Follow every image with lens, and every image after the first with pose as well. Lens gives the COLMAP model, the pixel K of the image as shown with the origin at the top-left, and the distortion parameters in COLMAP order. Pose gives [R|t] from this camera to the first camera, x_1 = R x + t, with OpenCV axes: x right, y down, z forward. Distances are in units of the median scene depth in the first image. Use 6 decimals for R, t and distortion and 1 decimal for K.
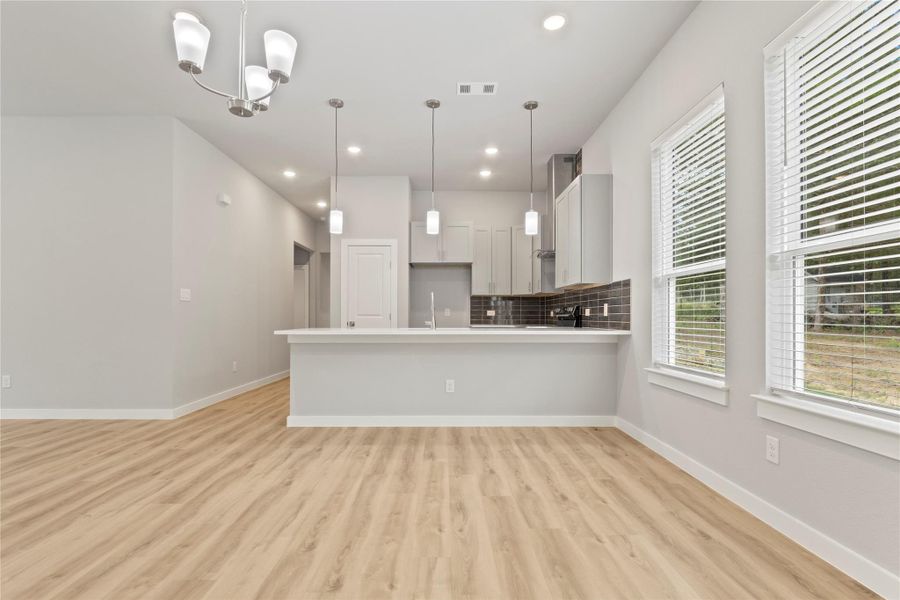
lens RADIAL K [[422.0, 0, 449.3], [0, 422.0, 318.7], [0, 0, 1]] dist [-0.014375, -0.000206]
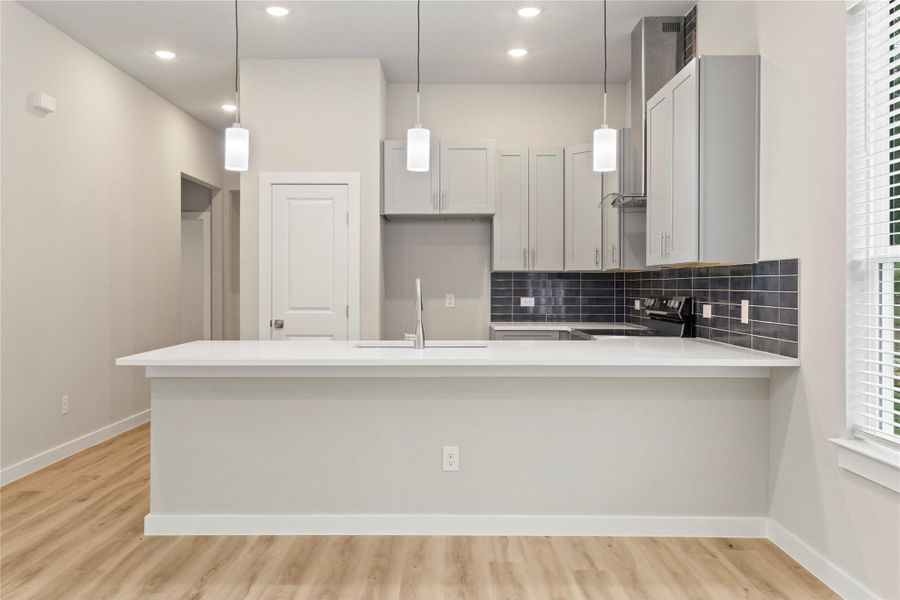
lens RADIAL K [[703.4, 0, 445.3], [0, 703.4, 293.6], [0, 0, 1]] dist [0.008574, 0.001711]
pose [[0.999848, -0.001023, -0.017381, 0.010061], [0.001082, 0.999994, 0.003402, -0.050636], [0.017378, -0.003421, 0.999843, 0.113295]]
